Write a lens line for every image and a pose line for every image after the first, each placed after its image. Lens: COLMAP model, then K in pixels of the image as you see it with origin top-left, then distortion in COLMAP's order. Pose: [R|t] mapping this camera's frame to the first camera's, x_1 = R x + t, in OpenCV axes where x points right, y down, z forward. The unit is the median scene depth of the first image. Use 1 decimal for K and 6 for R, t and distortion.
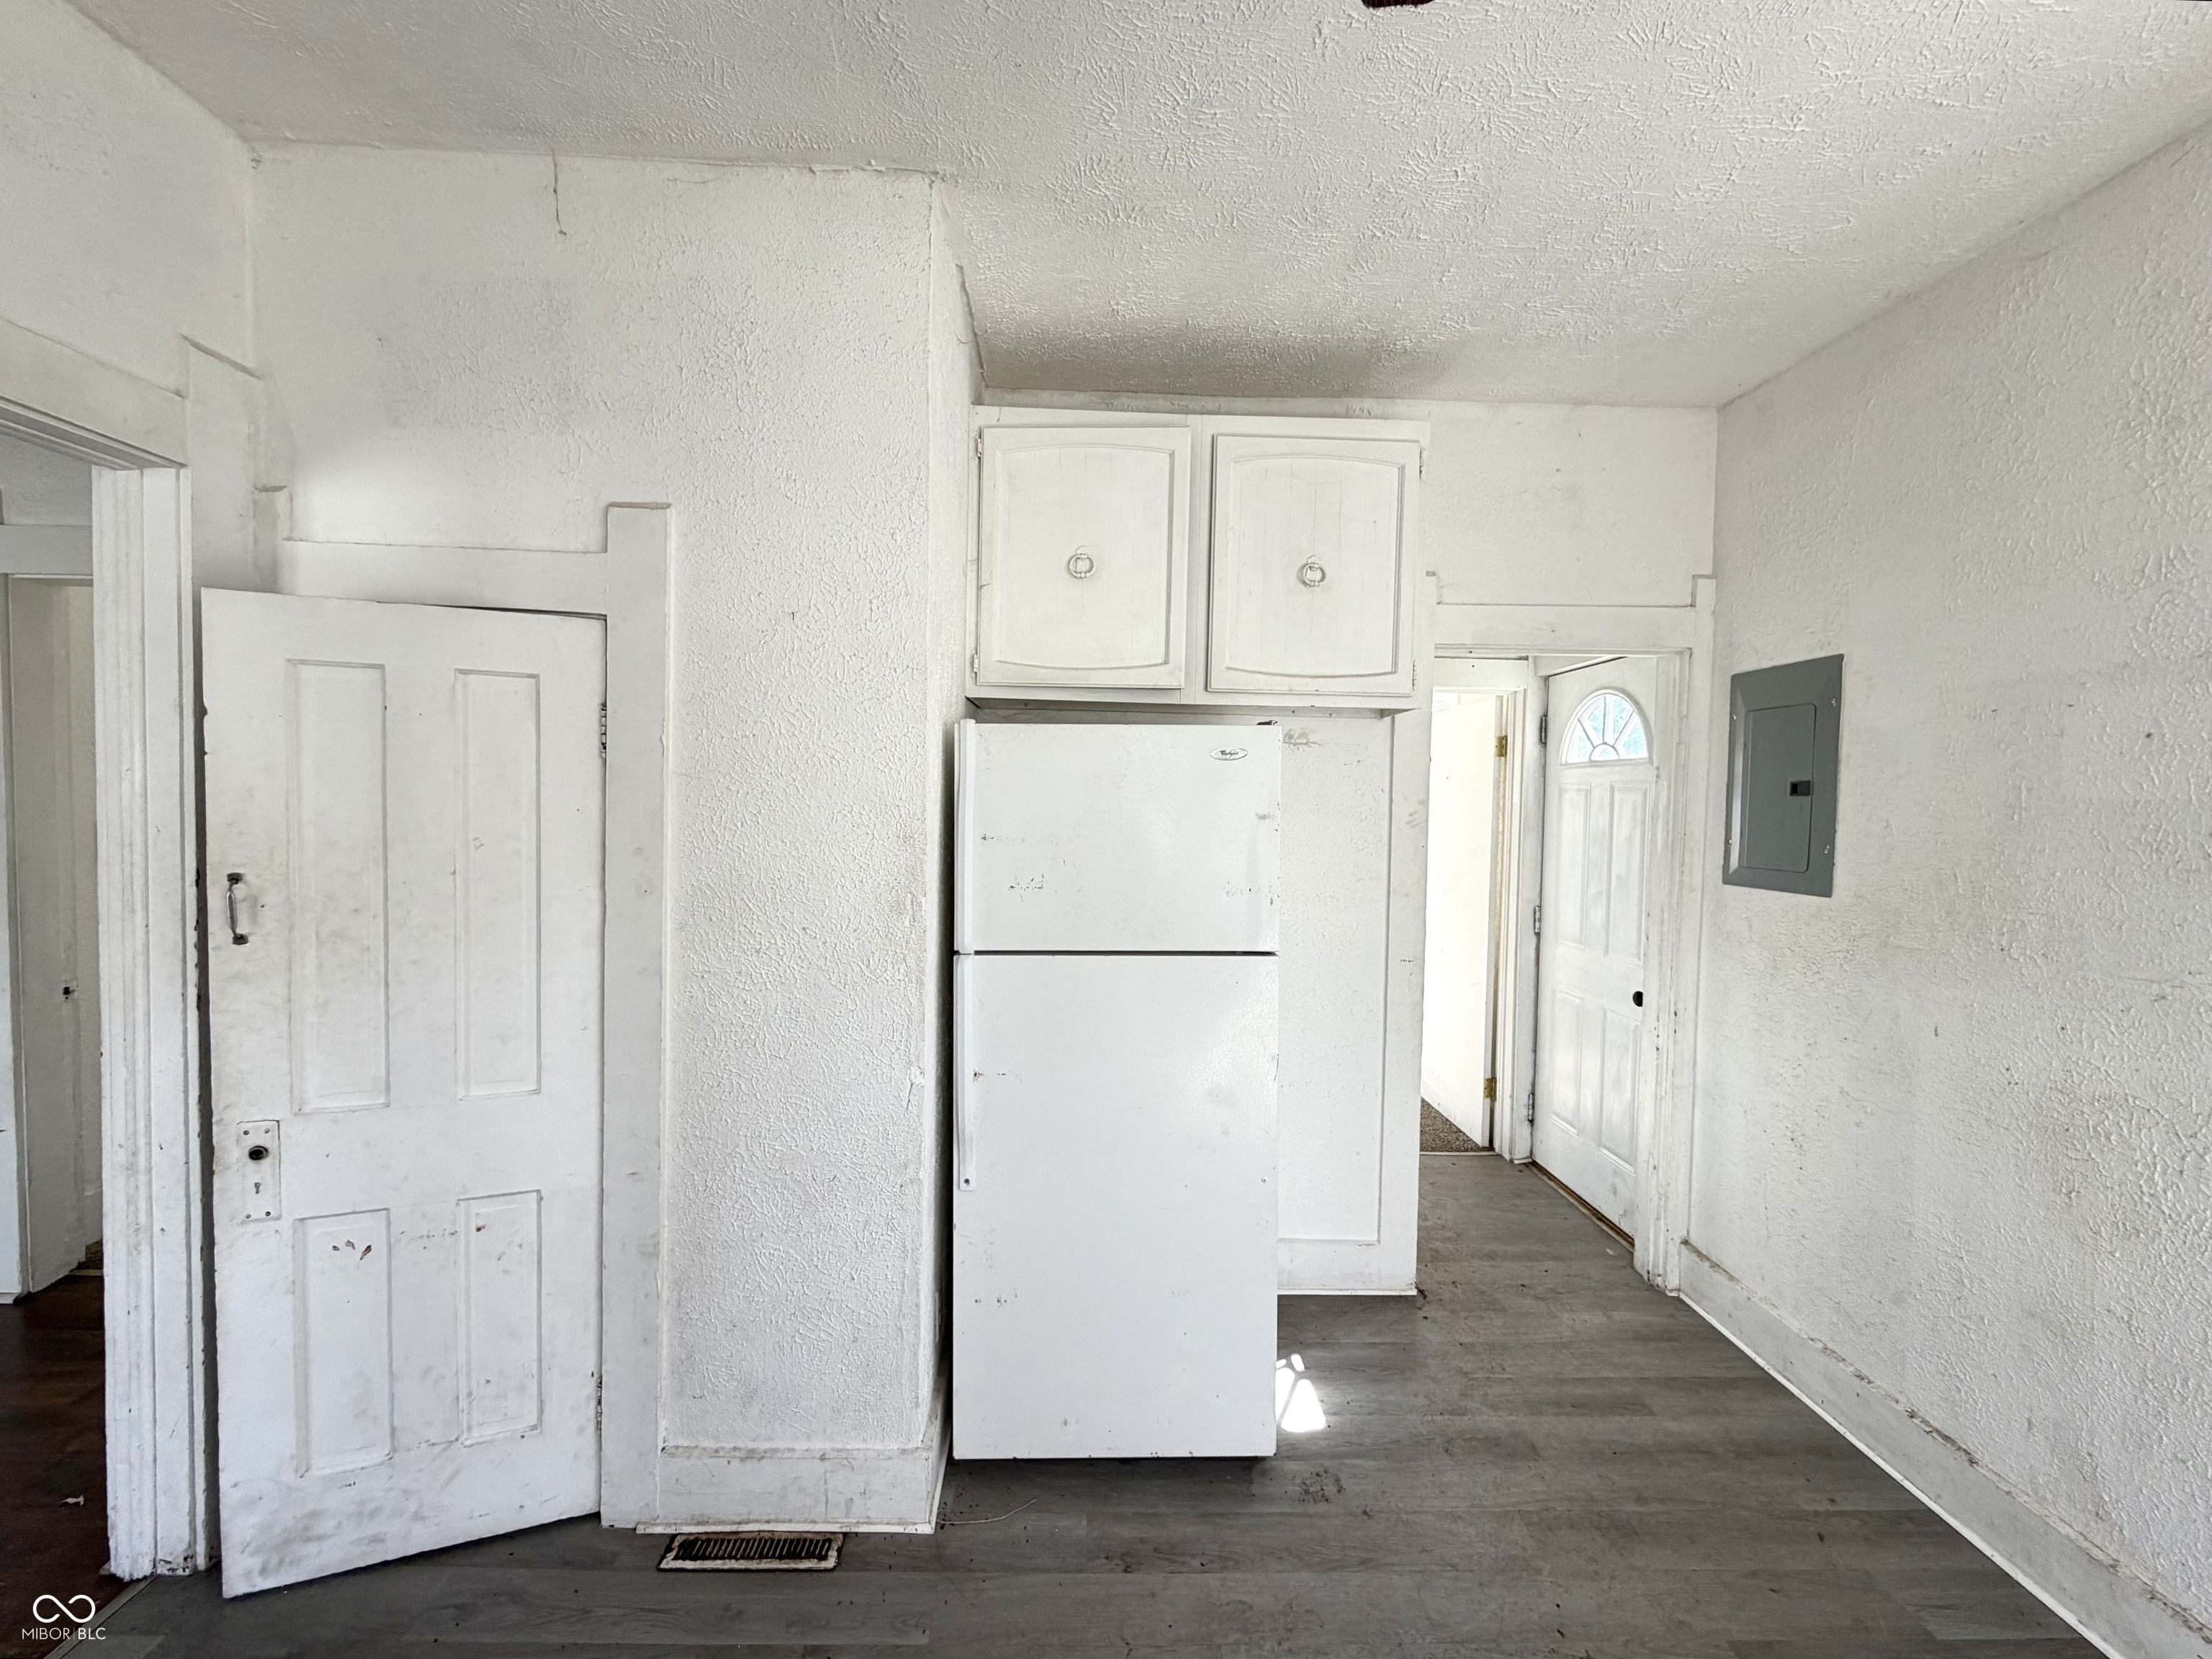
lens RADIAL K [[903.5, 0, 1106.0], [0, 903.5, 829.5], [0, 0, 1]] dist [0.000564, 0.000484]
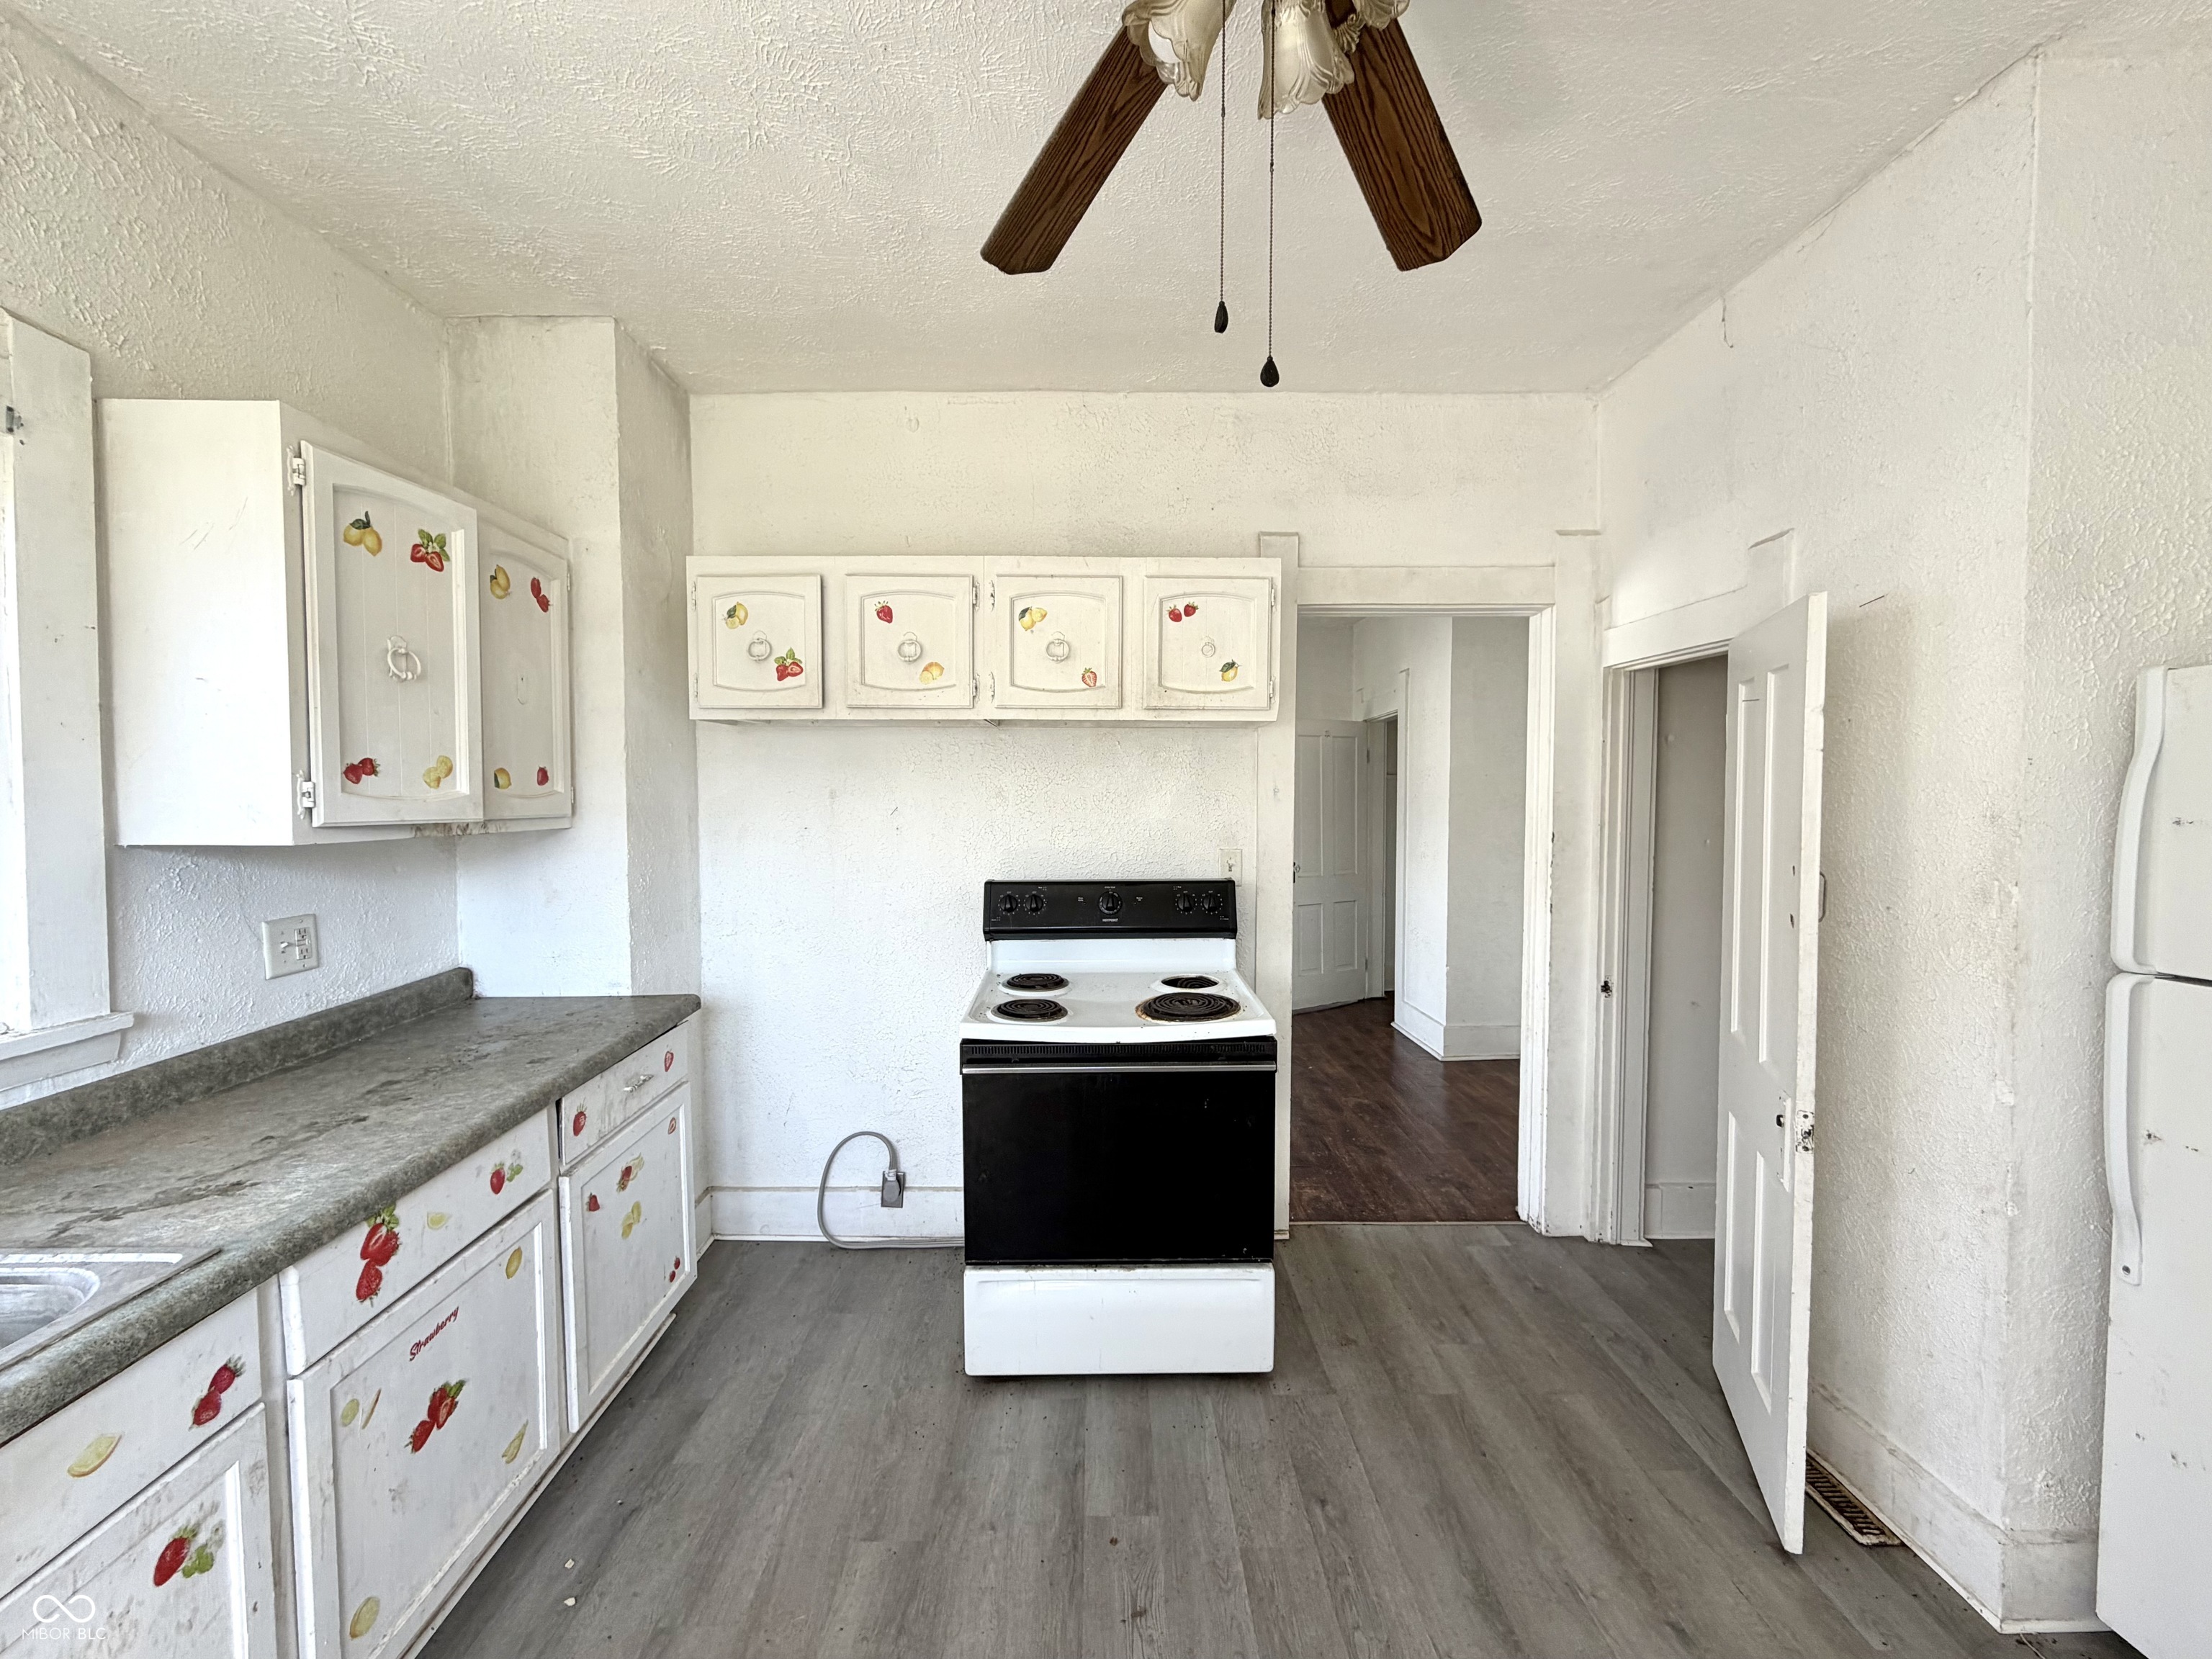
lens RADIAL K [[889.1, 0, 1106.0], [0, 889.1, 829.5], [0, 0, 1]] dist [-0.000181, -0.000102]
pose [[-0.012031, 0.015879, -0.999802, 0.681185], [-0.033945, 0.999291, 0.016279, 0.037322], [0.999351, 0.034134, -0.011483, 0.146207]]
